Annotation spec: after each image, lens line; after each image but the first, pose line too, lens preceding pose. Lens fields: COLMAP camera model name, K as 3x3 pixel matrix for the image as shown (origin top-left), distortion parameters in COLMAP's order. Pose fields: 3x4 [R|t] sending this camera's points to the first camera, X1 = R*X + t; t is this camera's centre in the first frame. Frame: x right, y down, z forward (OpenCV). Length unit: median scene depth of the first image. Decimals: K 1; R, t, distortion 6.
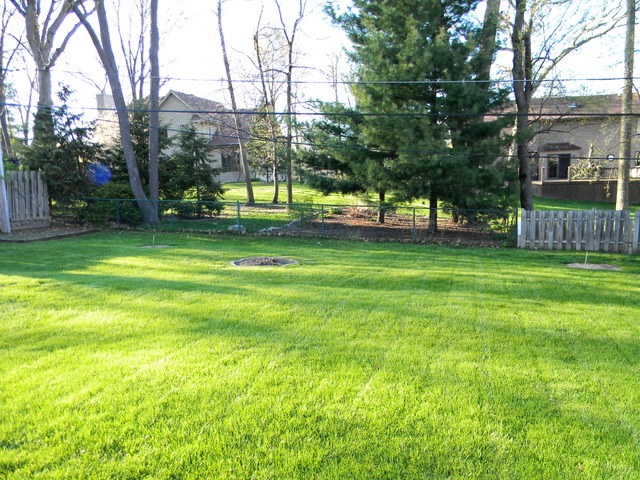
lens RADIAL K [[517.4, 0, 320.0], [0, 517.4, 240.0], [0, 0, 1]] dist [-0.004688, -0.002304]
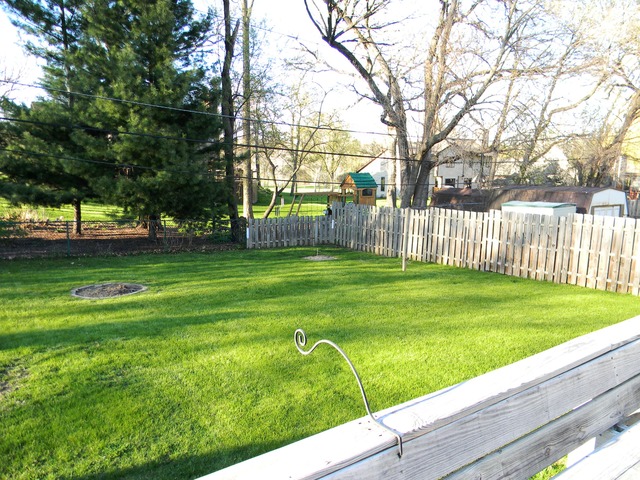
lens RADIAL K [[517.4, 0, 320.0], [0, 517.4, 240.0], [0, 0, 1]] dist [-0.004688, -0.002304]
pose [[0.626442, -0.078558, 0.775500, -0.488723], [0.064219, 0.996728, 0.049093, -0.057615], [-0.776818, 0.019048, 0.629436, 0.073076]]
